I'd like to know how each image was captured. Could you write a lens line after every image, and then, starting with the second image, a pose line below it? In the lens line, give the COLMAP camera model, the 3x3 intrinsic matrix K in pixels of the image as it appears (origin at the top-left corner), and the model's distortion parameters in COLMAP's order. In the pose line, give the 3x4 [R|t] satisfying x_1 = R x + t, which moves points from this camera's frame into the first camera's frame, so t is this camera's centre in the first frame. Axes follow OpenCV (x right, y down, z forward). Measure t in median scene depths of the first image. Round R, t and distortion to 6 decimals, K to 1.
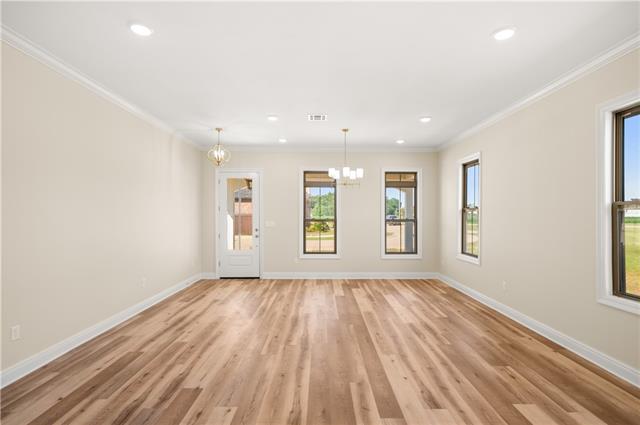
lens RADIAL K [[319.4, 0, 322.2], [0, 319.4, 213.1], [0, 0, 1]] dist [0.007005, 0.000635]
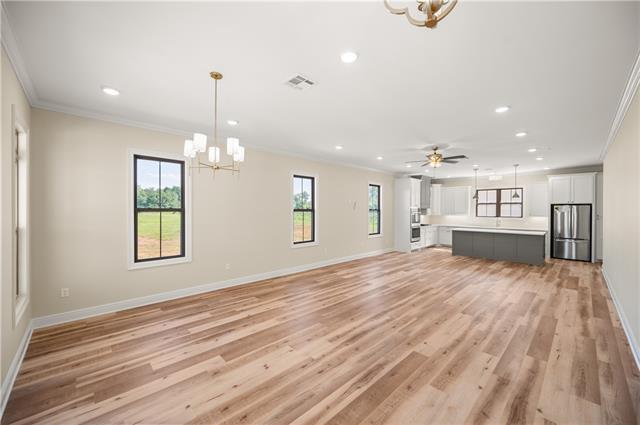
lens RADIAL K [[252.2, 0, 321.8], [0, 252.2, 212.3], [0, 0, 1]] dist [-0.011669, 0.000092]
pose [[-0.687739, -0.005621, 0.725936, -0.465967], [-0.003908, 0.999984, 0.004040, -0.010746], [-0.725947, -0.000058, -0.687750, 1.378582]]
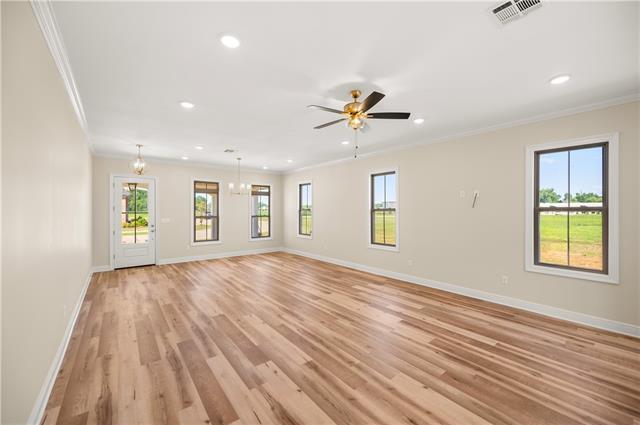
lens RADIAL K [[252.2, 0, 317.0], [0, 252.2, 210.8], [0, 0, 1]] dist [-0.011669, 0.000092]
pose [[0.787654, -0.002233, 0.616114, -0.444419], [-0.001248, 0.999986, 0.005219, -0.016257], [-0.616116, -0.004880, 0.787640, -0.220411]]
